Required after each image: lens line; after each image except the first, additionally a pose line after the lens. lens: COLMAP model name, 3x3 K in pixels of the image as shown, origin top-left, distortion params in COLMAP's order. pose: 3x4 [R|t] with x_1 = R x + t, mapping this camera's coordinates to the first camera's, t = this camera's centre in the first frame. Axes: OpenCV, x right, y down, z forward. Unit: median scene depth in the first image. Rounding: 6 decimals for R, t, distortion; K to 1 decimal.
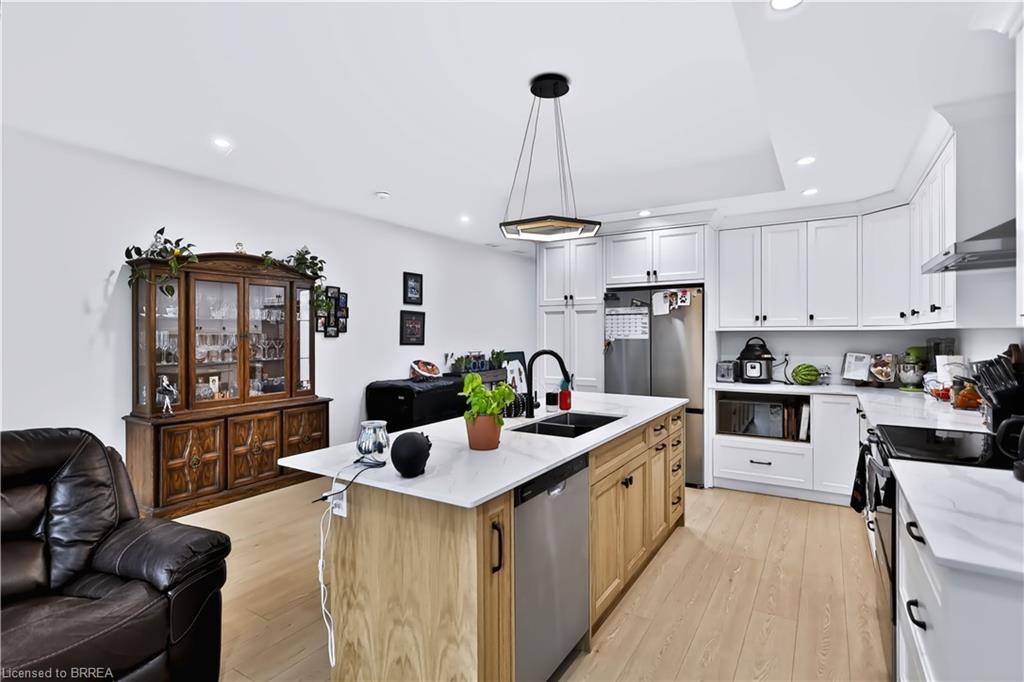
lens RADIAL K [[505.7, 0, 509.7], [0, 505.7, 327.4], [0, 0, 1]] dist [-0.001961, 0.000739]
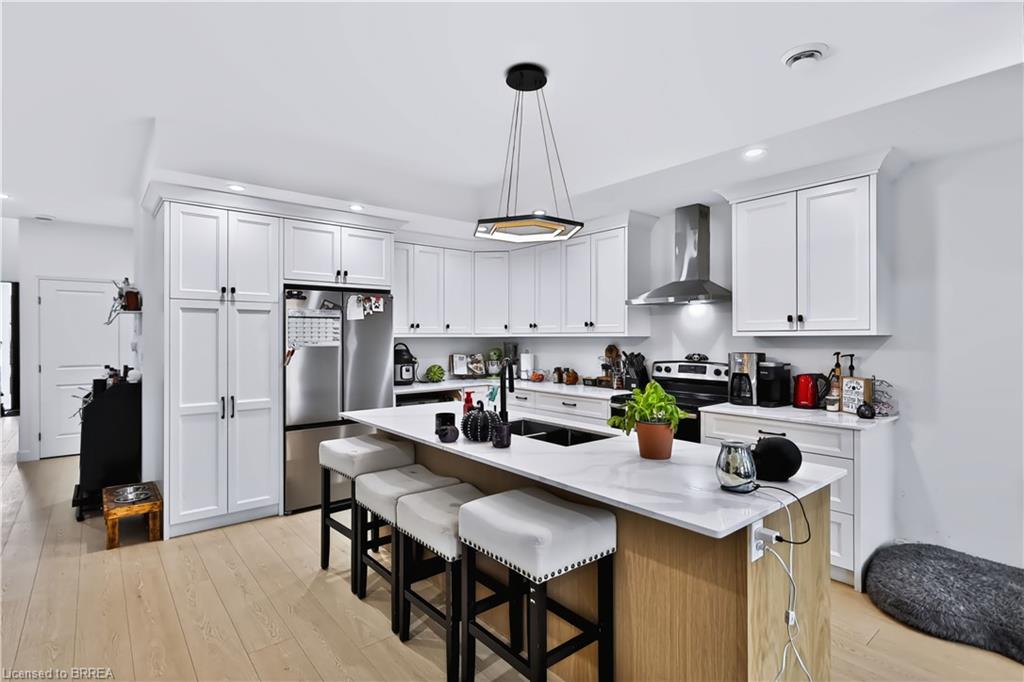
lens RADIAL K [[501.5, 0, 508.5], [0, 501.5, 335.2], [0, 0, 1]] dist [-0.000531, 0.001259]
pose [[0.316223, 0.006459, 0.948663, -0.511439], [-0.009317, 0.999950, -0.003703, 0.004208], [-0.948639, -0.007668, 0.316267, 0.462958]]
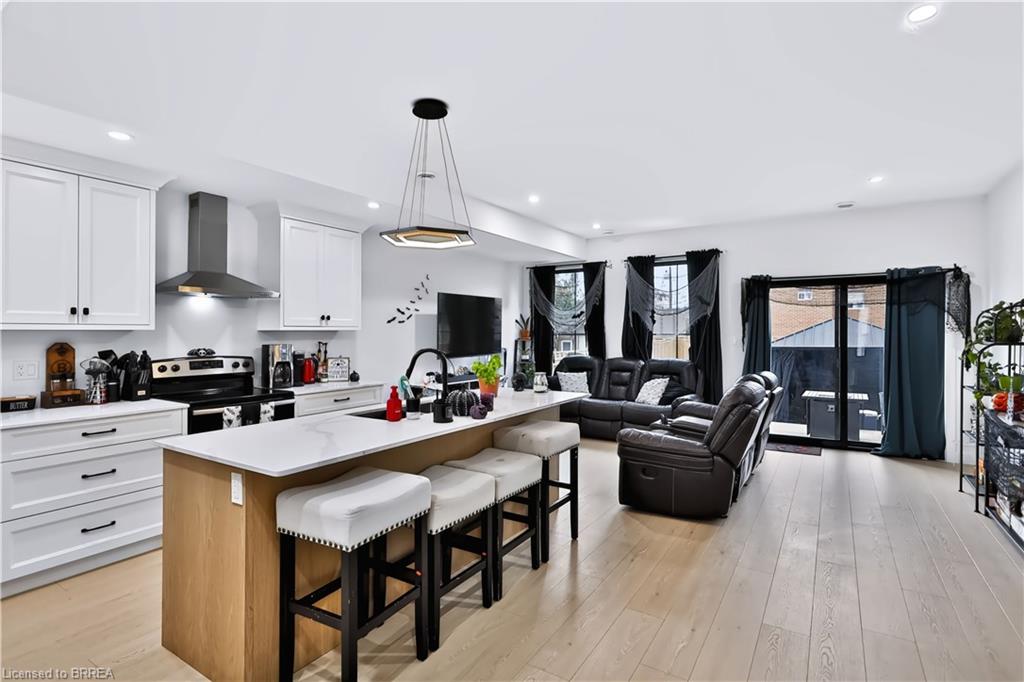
lens RADIAL K [[501.5, 0, 508.5], [0, 501.5, 335.2], [0, 0, 1]] dist [-0.000531, 0.001259]
pose [[-0.999864, 0.005456, 0.015543, -0.070437], [0.005385, 0.999975, -0.004573, 0.015244], [-0.015568, -0.004488, -0.999869, 1.319141]]
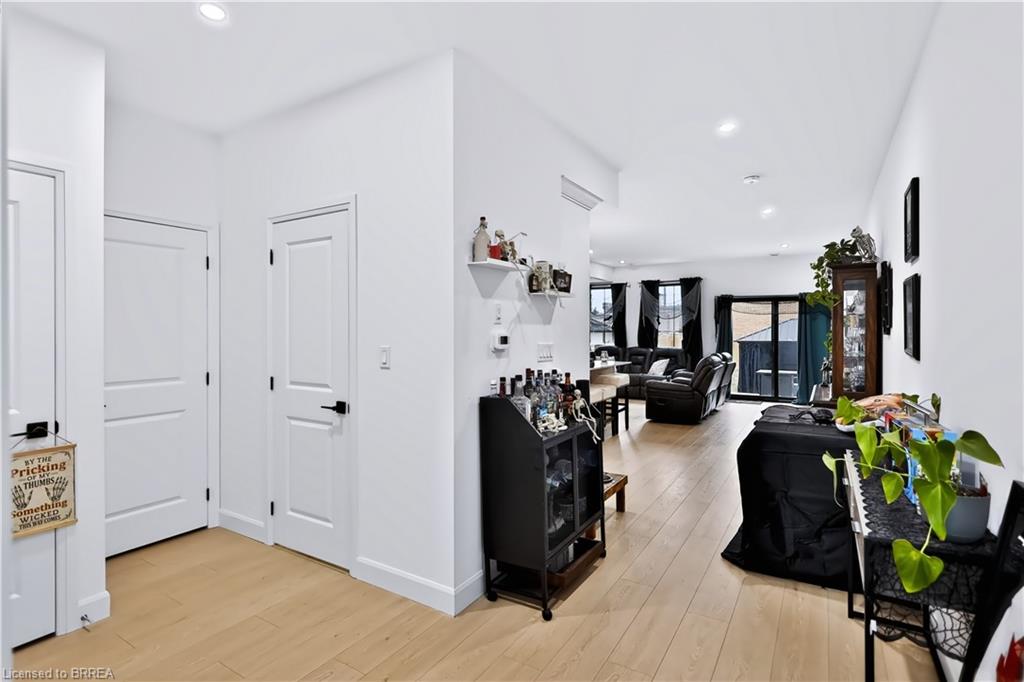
lens RADIAL K [[505.7, 0, 509.7], [0, 505.7, 327.4], [0, 0, 1]] dist [-0.001961, 0.000739]
pose [[-0.999995, 0.002632, -0.001618, 0.215415], [0.002657, 0.999876, -0.015530, 0.024384], [0.001577, -0.015534, -0.999878, 2.156387]]
